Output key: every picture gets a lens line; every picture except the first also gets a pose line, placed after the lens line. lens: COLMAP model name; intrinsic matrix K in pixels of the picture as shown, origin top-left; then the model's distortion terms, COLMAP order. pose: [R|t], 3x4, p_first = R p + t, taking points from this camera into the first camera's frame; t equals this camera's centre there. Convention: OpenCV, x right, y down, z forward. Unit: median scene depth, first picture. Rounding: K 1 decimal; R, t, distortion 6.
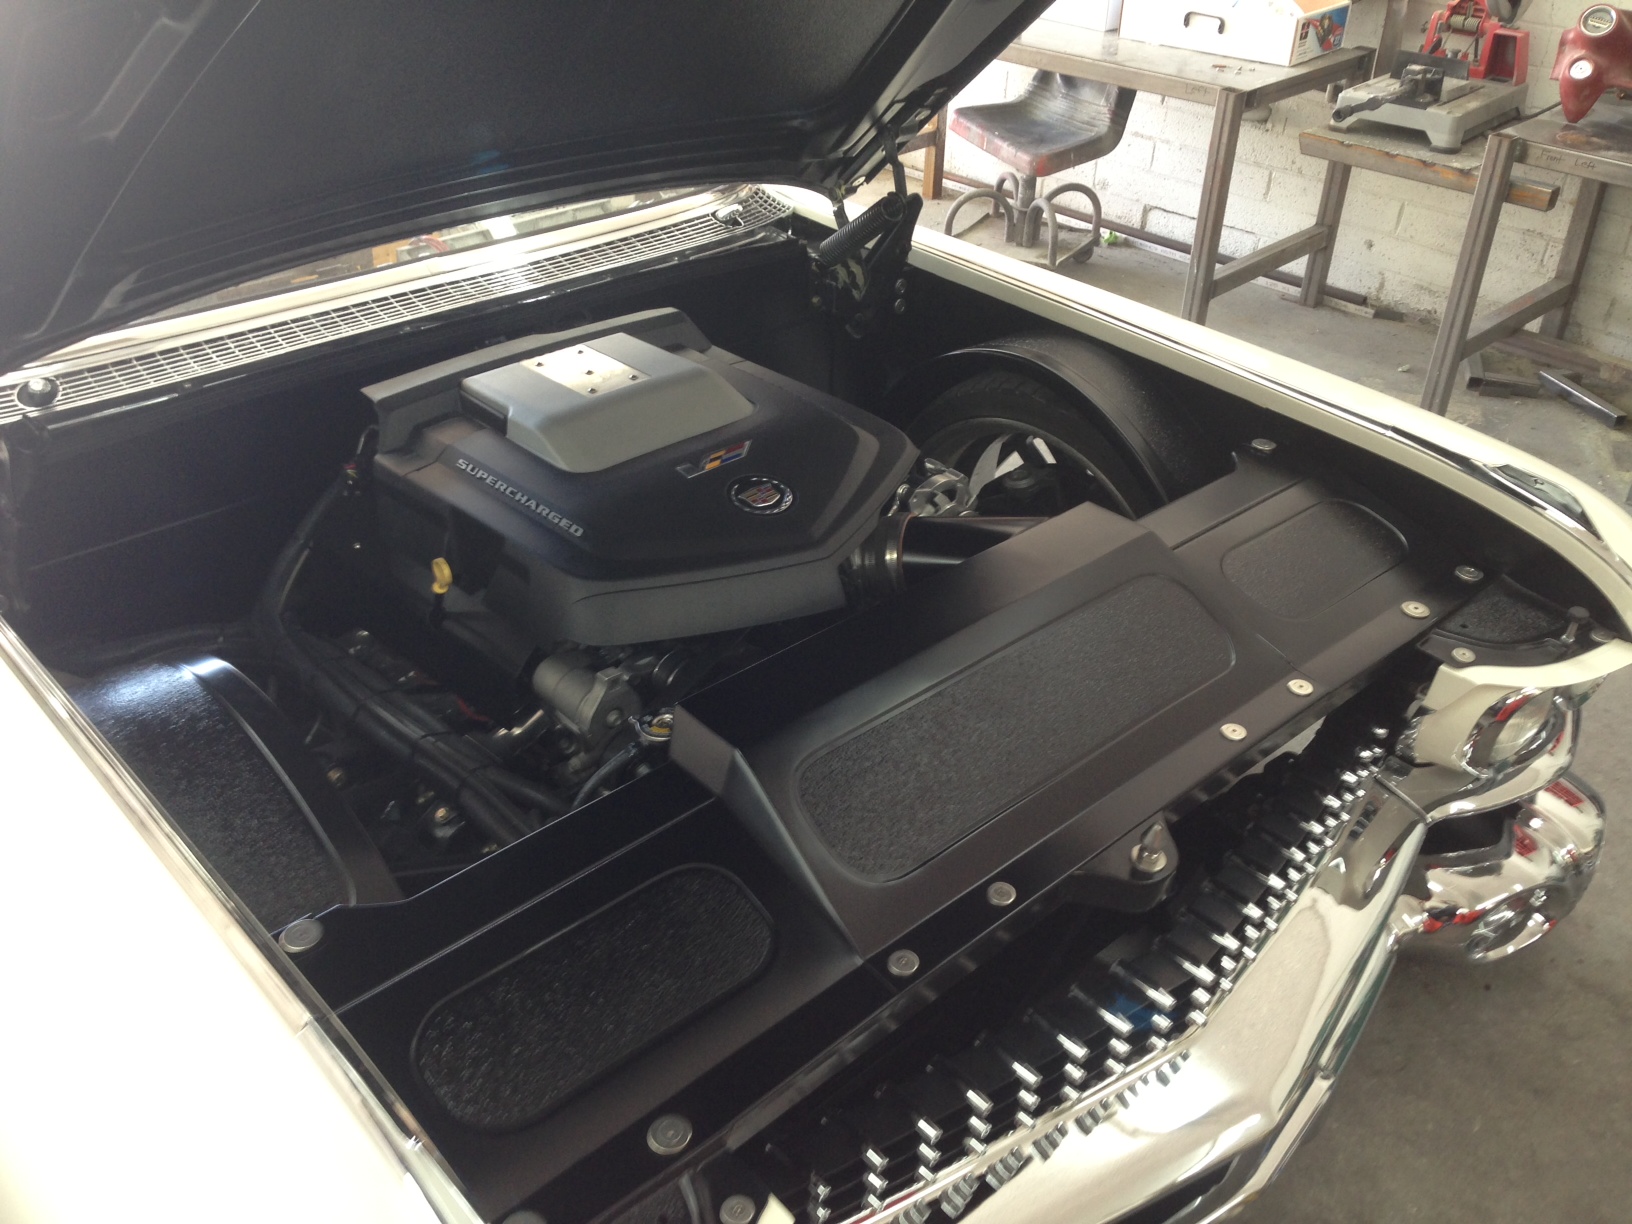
lens RADIAL K [[1557.5, 0, 815.3], [0, 1557.5, 610.6], [0, 0, 1]] dist [-0.022154, 0.000000]
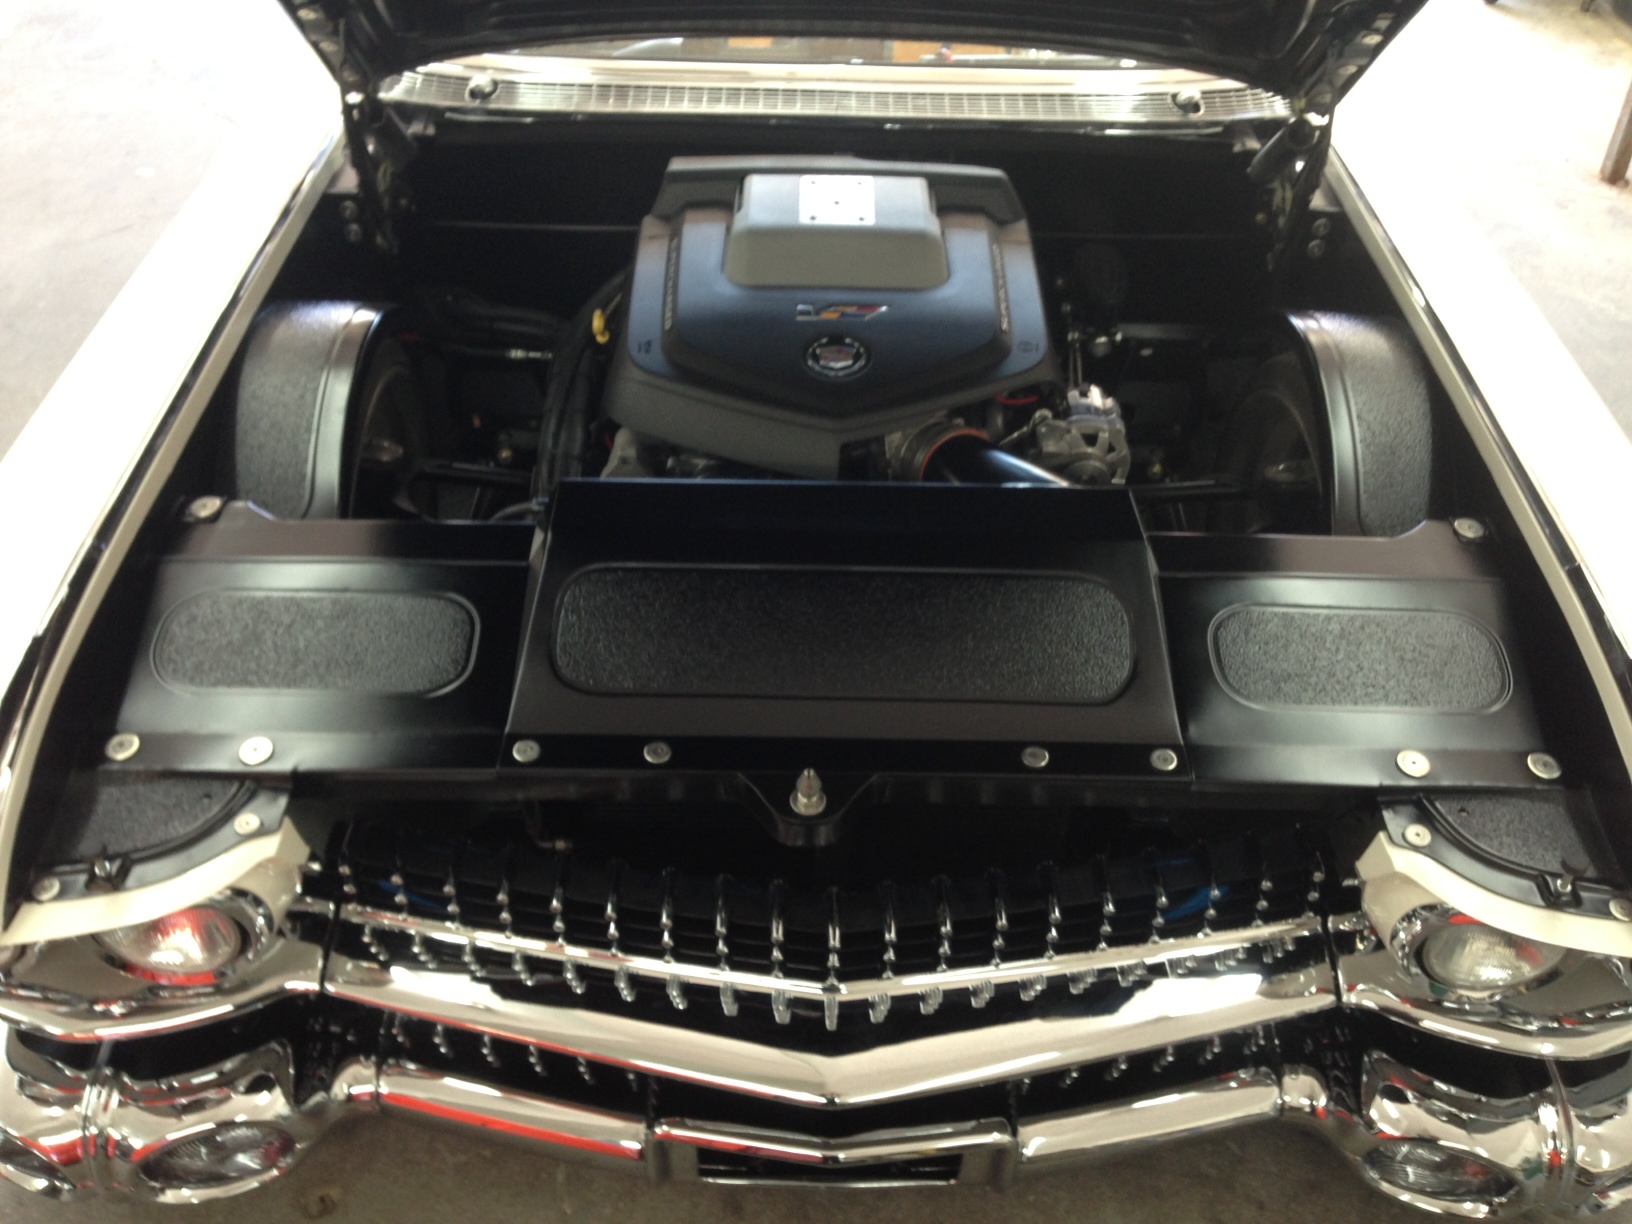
lens RADIAL K [[1557.5, 0, 815.6], [0, 1557.5, 613.6], [0, 0, 1]] dist [-0.022154, 0.000000]
pose [[0.725338, 0.432542, -0.535530, 0.545031], [-0.355699, 0.901537, 0.246393, -0.158126], [0.589375, 0.011769, 0.807774, 0.131866]]
